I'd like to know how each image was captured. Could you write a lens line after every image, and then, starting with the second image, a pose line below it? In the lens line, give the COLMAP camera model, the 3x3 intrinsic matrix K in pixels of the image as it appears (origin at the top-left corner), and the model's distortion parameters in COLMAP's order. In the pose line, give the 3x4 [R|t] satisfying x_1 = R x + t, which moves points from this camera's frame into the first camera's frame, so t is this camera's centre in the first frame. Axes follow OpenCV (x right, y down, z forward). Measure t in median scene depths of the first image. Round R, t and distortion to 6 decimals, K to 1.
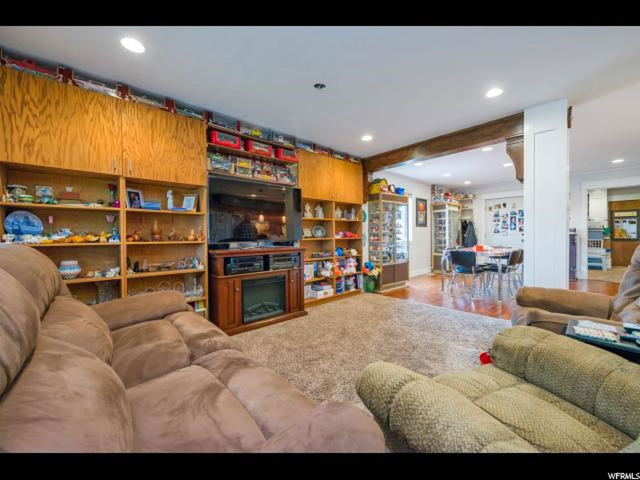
lens RADIAL K [[259.1, 0, 326.8], [0, 259.1, 237.5], [0, 0, 1]] dist [0.014391, -0.000029]
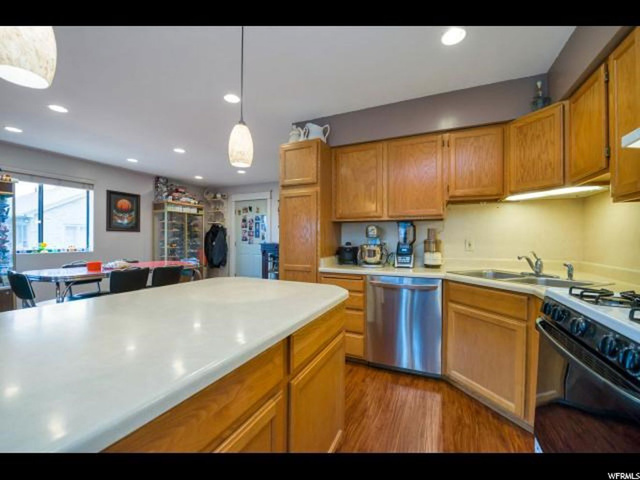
lens RADIAL K [[259.3, 0, 320.0], [0, 259.3, 240.0], [0, 0, 1]] dist [-0.014598, 0.000039]
pose [[0.926283, 0.009405, 0.376712, 0.975698], [-0.007671, 0.999952, -0.006102, -0.029442], [-0.376751, 0.002762, 0.926311, 0.202405]]
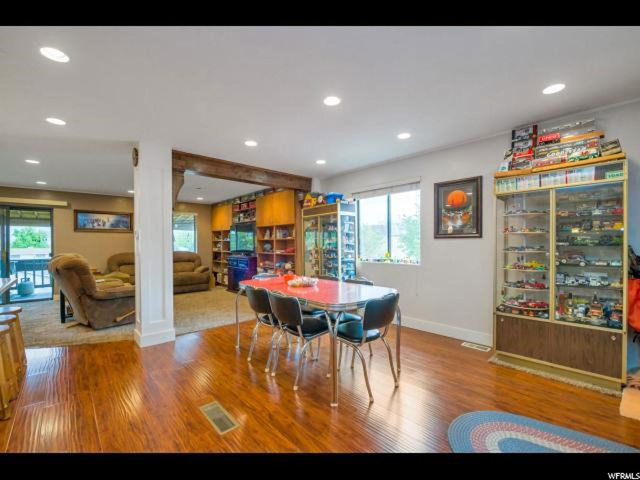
lens RADIAL K [[274.3, 0, 319.6], [0, 274.3, 247.5], [0, 0, 1]] dist [-0.025094, 0.000042]
pose [[0.002402, 0.020596, -0.999785, 1.411389], [-0.005582, 0.999773, 0.020583, -0.056248], [0.999982, 0.005531, 0.002516, 1.202553]]
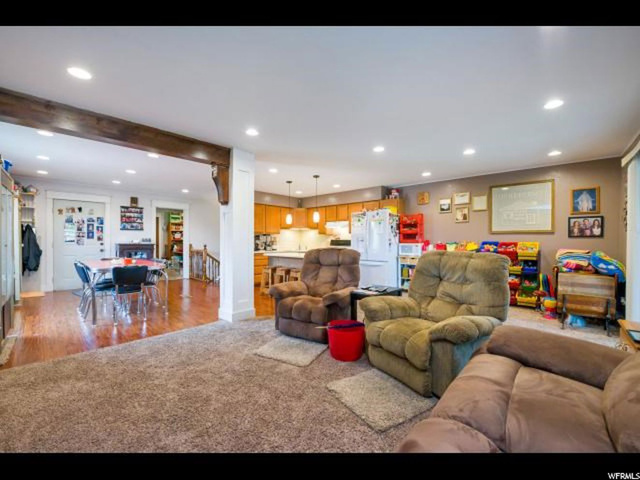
lens RADIAL K [[259.3, 0, 320.0], [0, 259.3, 240.0], [0, 0, 1]] dist [-0.014598, 0.000039]
pose [[-0.067287, 0.009234, 0.997691, -0.353579], [0.004577, 0.999950, -0.008946, -0.022502], [-0.997723, 0.003964, -0.067326, 0.464181]]
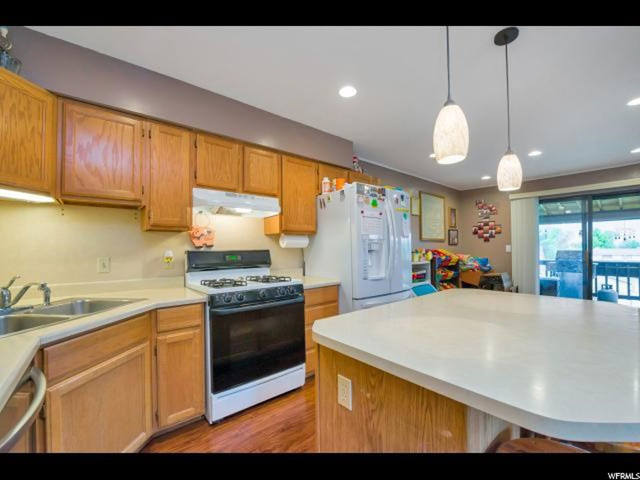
lens RADIAL K [[268.4, 0, 321.9], [0, 268.4, 247.0], [0, 0, 1]] dist [-0.015387, 0.000000]
pose [[-0.997969, 0.018762, 0.060875, 1.106253], [0.019016, 0.999813, 0.003598, -0.044079], [-0.060796, 0.004748, -0.998139, 0.786642]]
